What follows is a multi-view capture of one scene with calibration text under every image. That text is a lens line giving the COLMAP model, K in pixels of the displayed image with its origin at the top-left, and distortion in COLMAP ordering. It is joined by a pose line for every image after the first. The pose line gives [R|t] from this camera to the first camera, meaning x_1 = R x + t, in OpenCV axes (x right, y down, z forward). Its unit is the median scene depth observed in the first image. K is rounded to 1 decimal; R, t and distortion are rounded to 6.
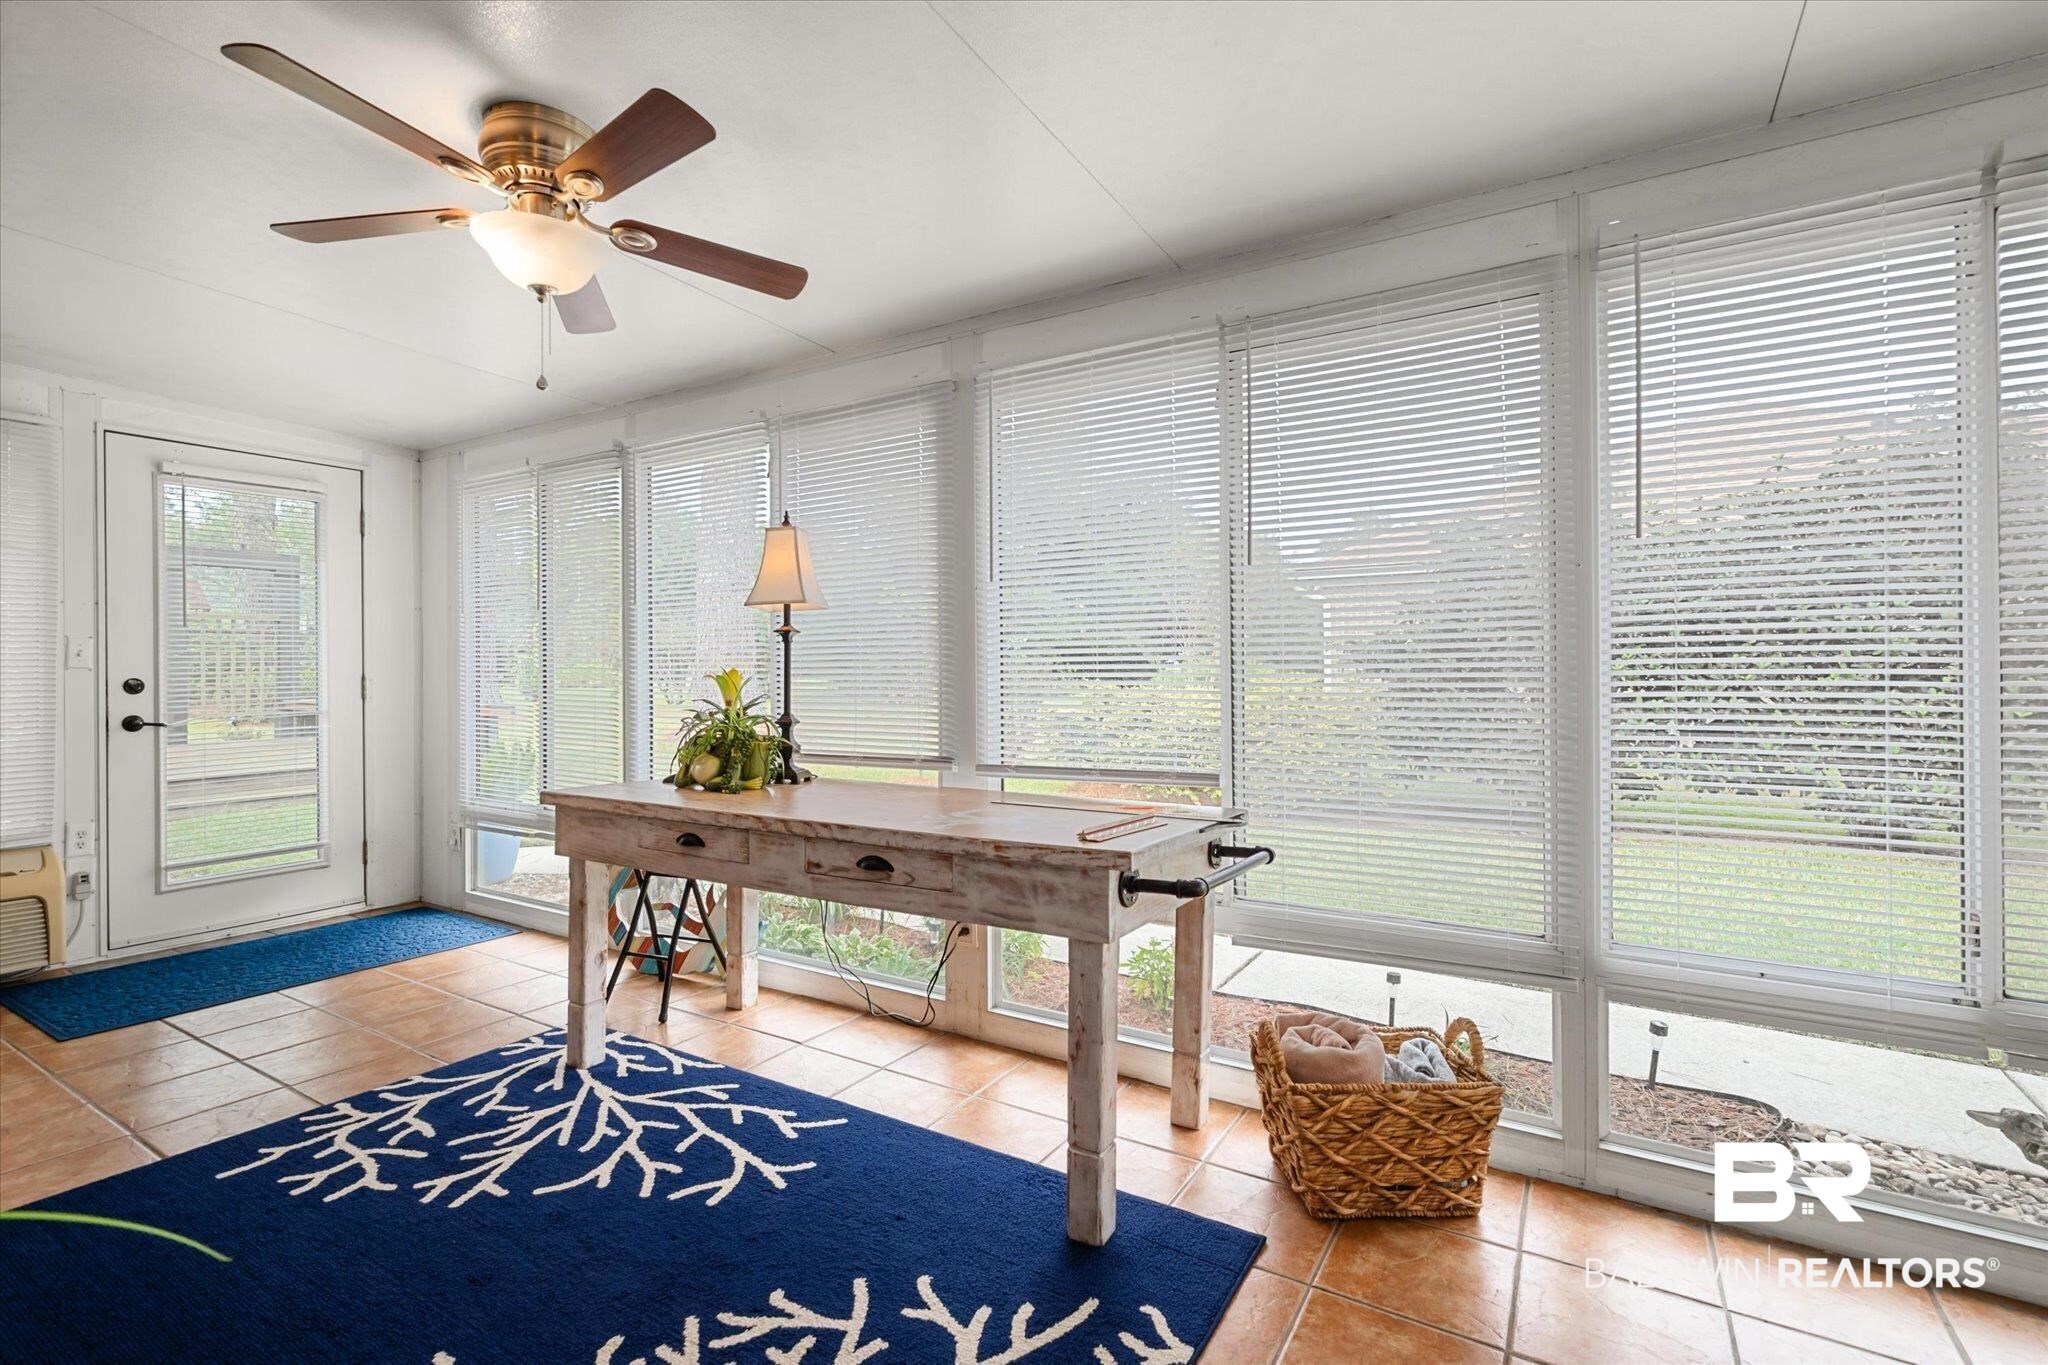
lens RADIAL K [[938.3, 0, 1024.4], [0, 938.3, 677.4], [0, 0, 1]] dist [-0.002906, -0.000292]
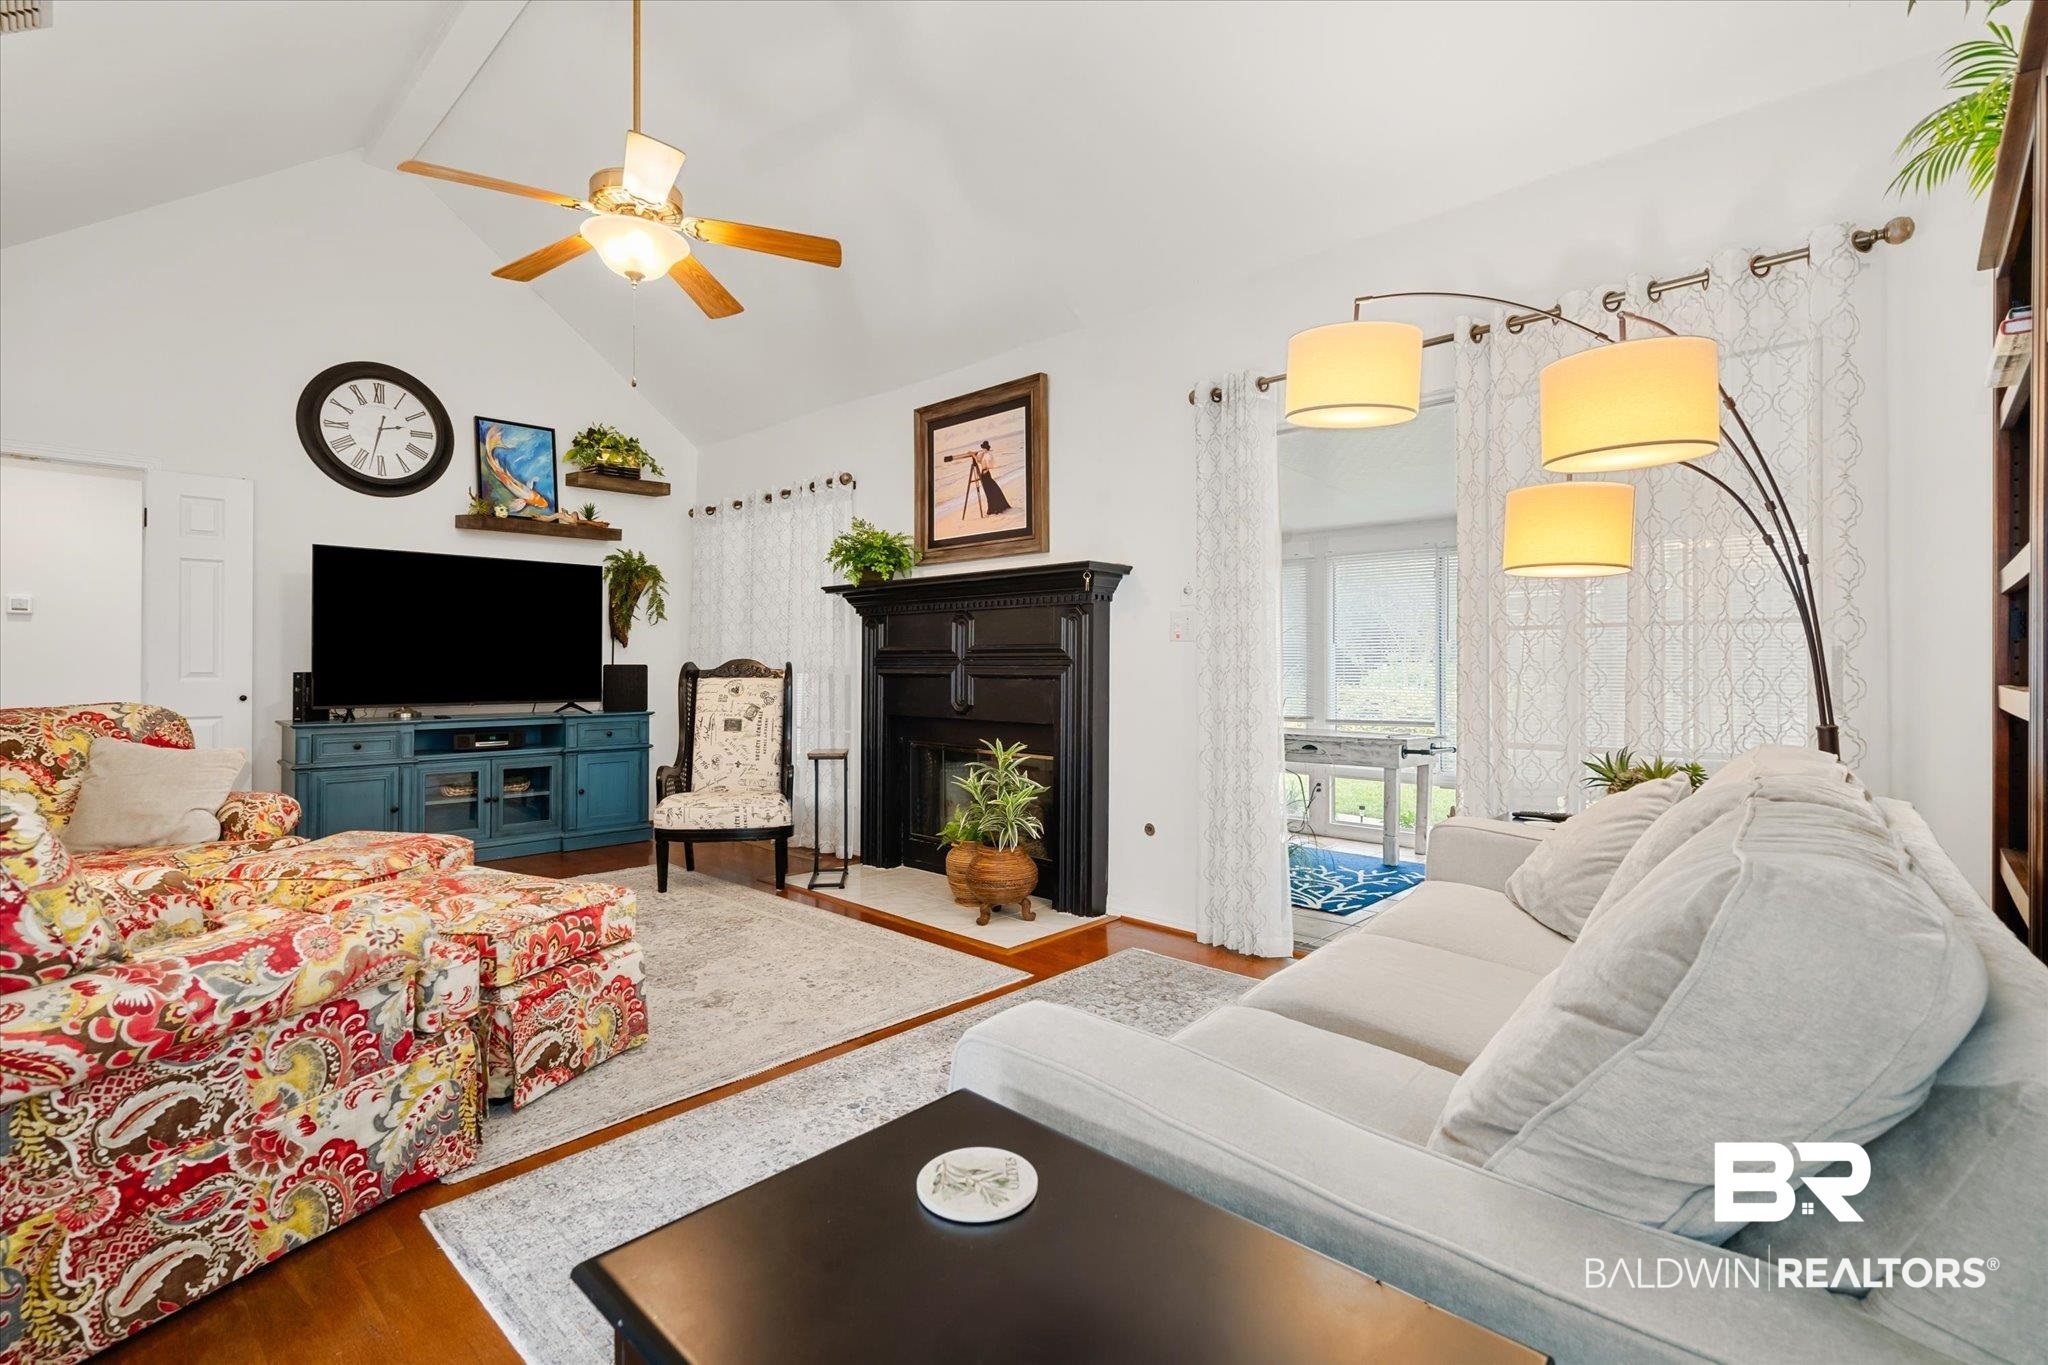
lens RADIAL K [[947.3, 0, 1021.2], [0, 947.3, 676.2], [0, 0, 1]] dist [0.001160, 0.001027]
pose [[0.984737, -0.001539, -0.174043, -0.554829], [0.002025, 0.999995, 0.002615, -0.036011], [0.174038, -0.002927, 0.984735, -2.170158]]
